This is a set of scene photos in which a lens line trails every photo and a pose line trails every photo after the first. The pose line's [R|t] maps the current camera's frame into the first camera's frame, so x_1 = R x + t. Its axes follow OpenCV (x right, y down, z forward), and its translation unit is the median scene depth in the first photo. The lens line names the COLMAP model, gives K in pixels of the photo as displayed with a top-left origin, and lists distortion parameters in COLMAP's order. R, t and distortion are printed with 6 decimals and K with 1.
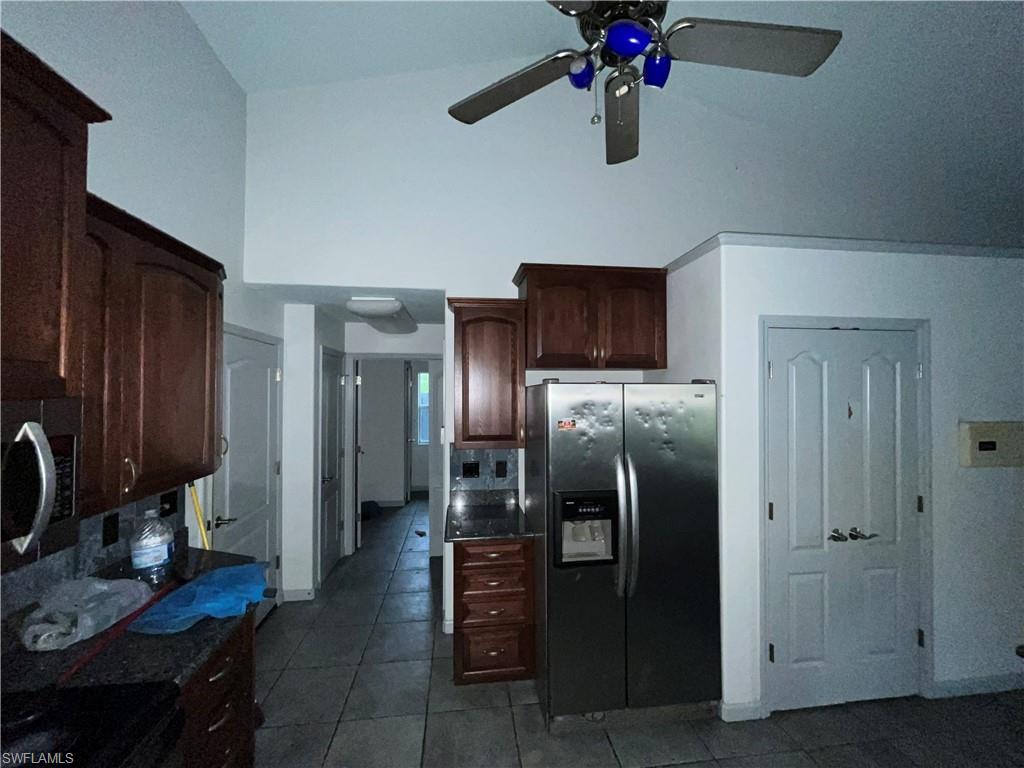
lens RADIAL K [[411.6, 0, 512.9], [0, 411.6, 386.8], [0, 0, 1]] dist [0.000567, -0.000392]
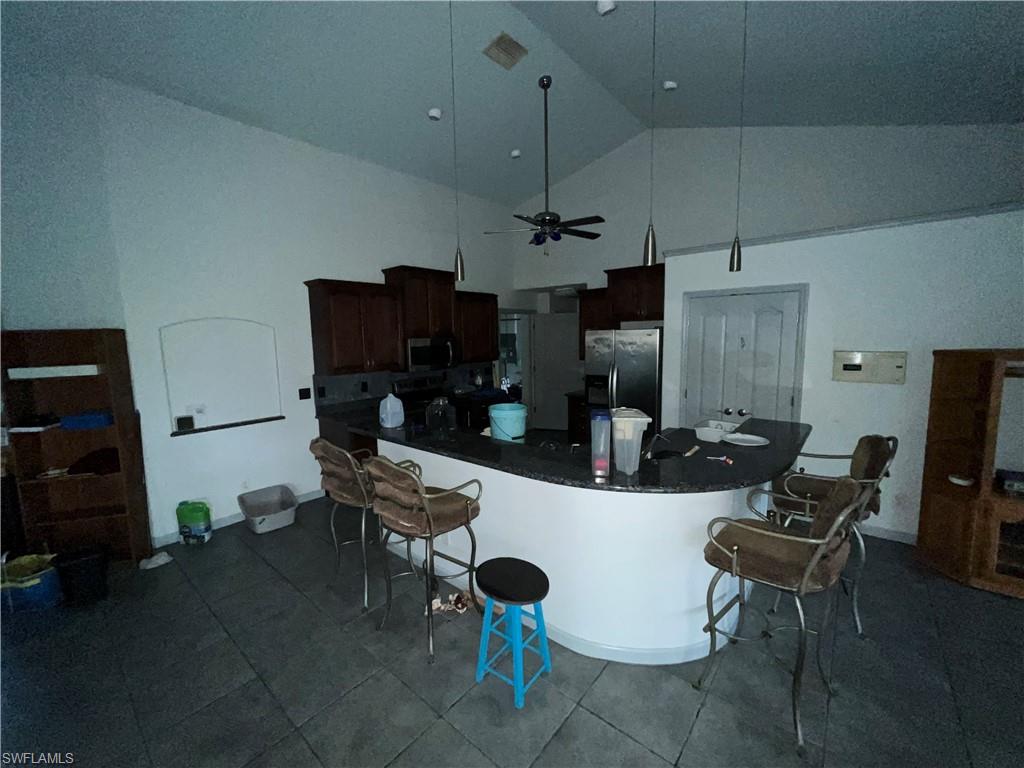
lens RADIAL K [[411.6, 0, 512.3], [0, 411.6, 385.4], [0, 0, 1]] dist [0.000567, -0.000392]
pose [[0.675278, 0.077953, -0.733432, 1.569255], [0.023648, 0.991600, 0.127165, -0.006195], [0.737184, -0.103216, 0.667762, -0.949548]]
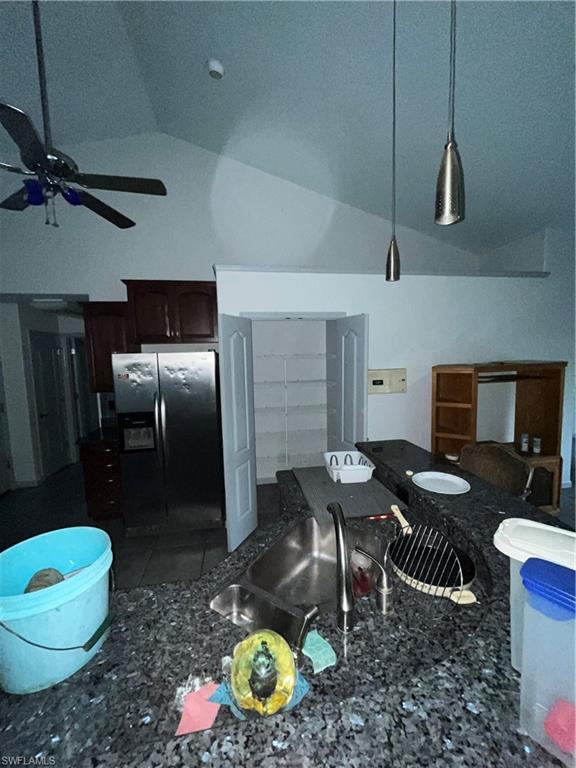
lens RADIAL K [[308.7, 0, 292.5], [0, 308.7, 384.1], [0, 0, 1]] dist [0.000567, -0.000392]
pose [[0.998641, -0.026058, 0.045135, 0.795086], [0.021012, 0.993835, 0.108863, -0.006893], [-0.047694, -0.107767, 0.993032, -0.376058]]
